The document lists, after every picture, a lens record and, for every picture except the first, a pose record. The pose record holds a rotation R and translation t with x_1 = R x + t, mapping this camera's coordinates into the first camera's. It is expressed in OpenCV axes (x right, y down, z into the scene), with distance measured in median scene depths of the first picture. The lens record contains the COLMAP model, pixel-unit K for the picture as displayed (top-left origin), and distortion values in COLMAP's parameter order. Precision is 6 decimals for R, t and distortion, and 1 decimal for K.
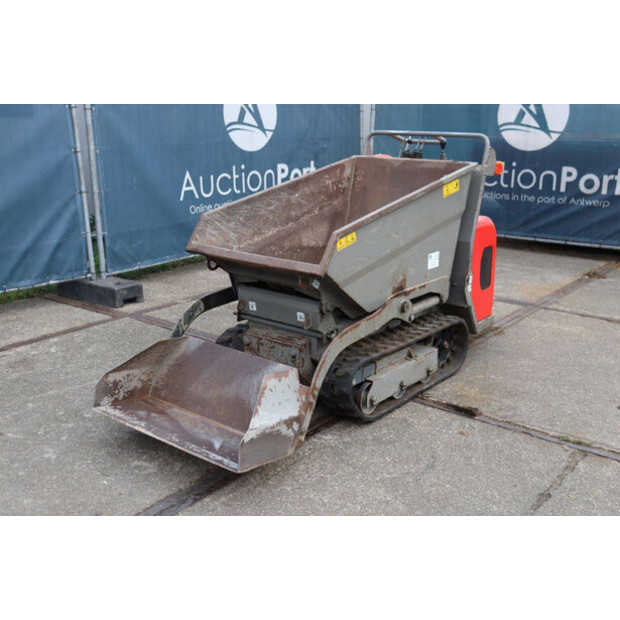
lens RADIAL K [[706.6, 0, 312.0], [0, 706.6, 311.8], [0, 0, 1]] dist [-0.012348, 0.000000]
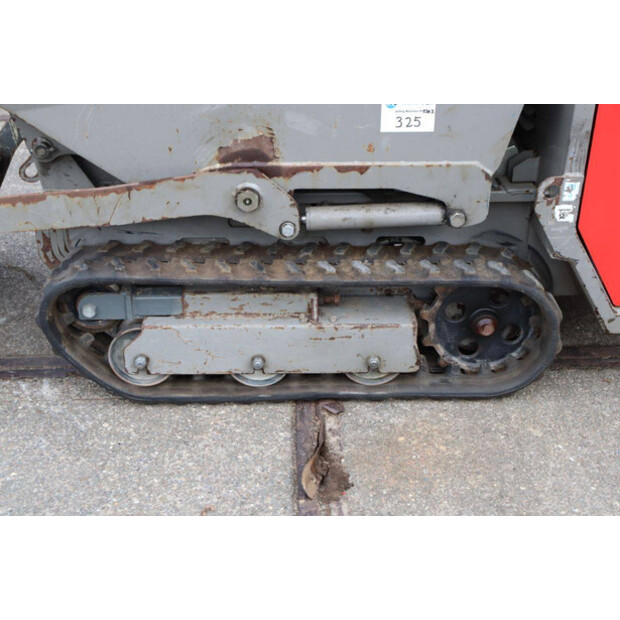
lens RADIAL K [[890.2, 0, 309.2], [0, 890.2, 299.4], [0, 0, 1]] dist [0.074350, 0.000000]
pose [[0.640711, 0.345412, -0.685697, 0.484220], [-0.207224, 0.937741, 0.278748, -0.096303], [0.739289, -0.036504, 0.672398, 0.570323]]
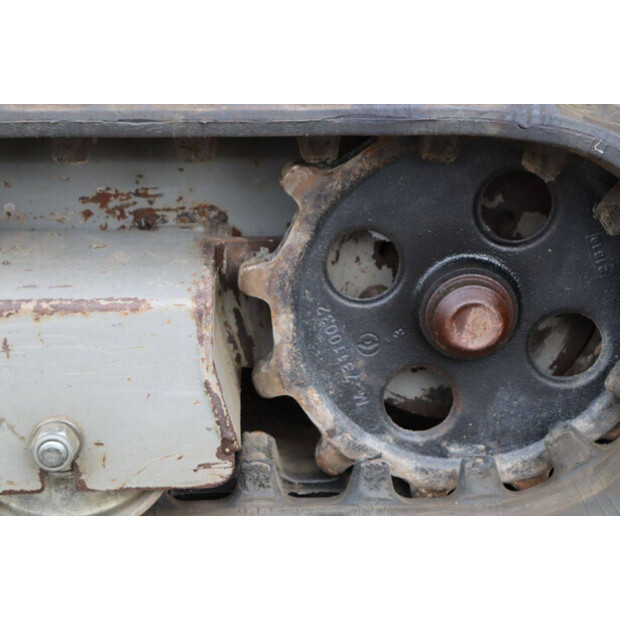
lens RADIAL K [[1429.8, 0, 307.4], [0, 1429.8, 312.9], [0, 0, 1]] dist [0.376107, 0.000000]
pose [[0.653949, 0.259989, -0.710463, 0.342797], [-0.198965, 0.965141, 0.170048, 0.010392], [0.729907, 0.030155, 0.682881, 0.824412]]
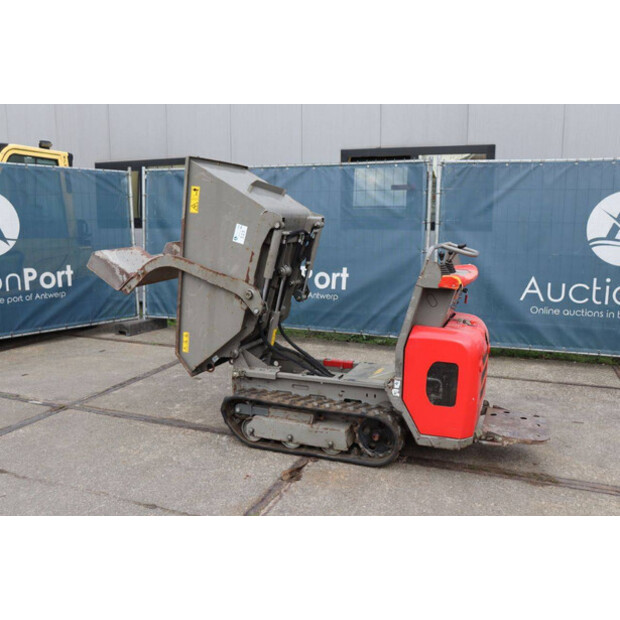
lens RADIAL K [[576.3, 0, 320.5], [0, 576.3, 304.0], [0, 0, 1]] dist [-0.087899, 0.000000]
pose [[0.303151, 0.130676, -0.943940, 0.959525], [-0.267877, 0.962297, 0.047187, -0.166530], [0.914517, 0.238556, 0.326727, 0.599136]]
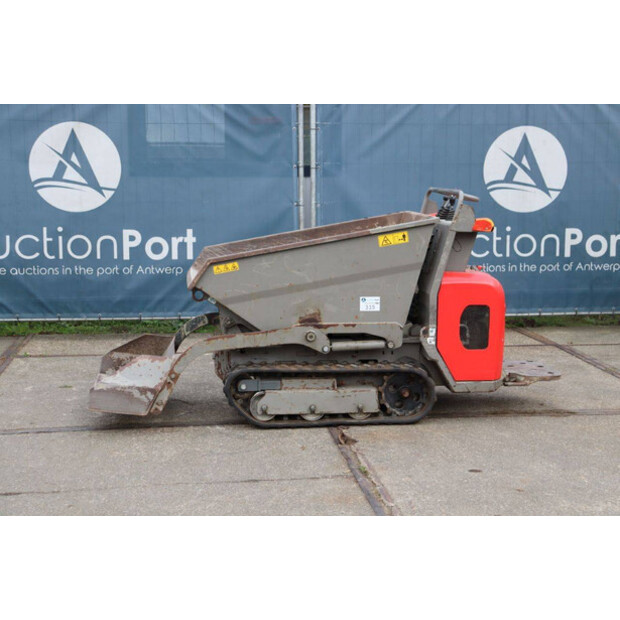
lens RADIAL K [[1017.7, 0, 314.6], [0, 1017.7, 305.9], [0, 0, 1]] dist [0.148200, 0.000000]
pose [[0.712202, 0.090540, -0.696111, 1.110868], [-0.190562, 0.979346, -0.067589, 0.047696], [0.675614, 0.180789, 0.714746, -0.156050]]
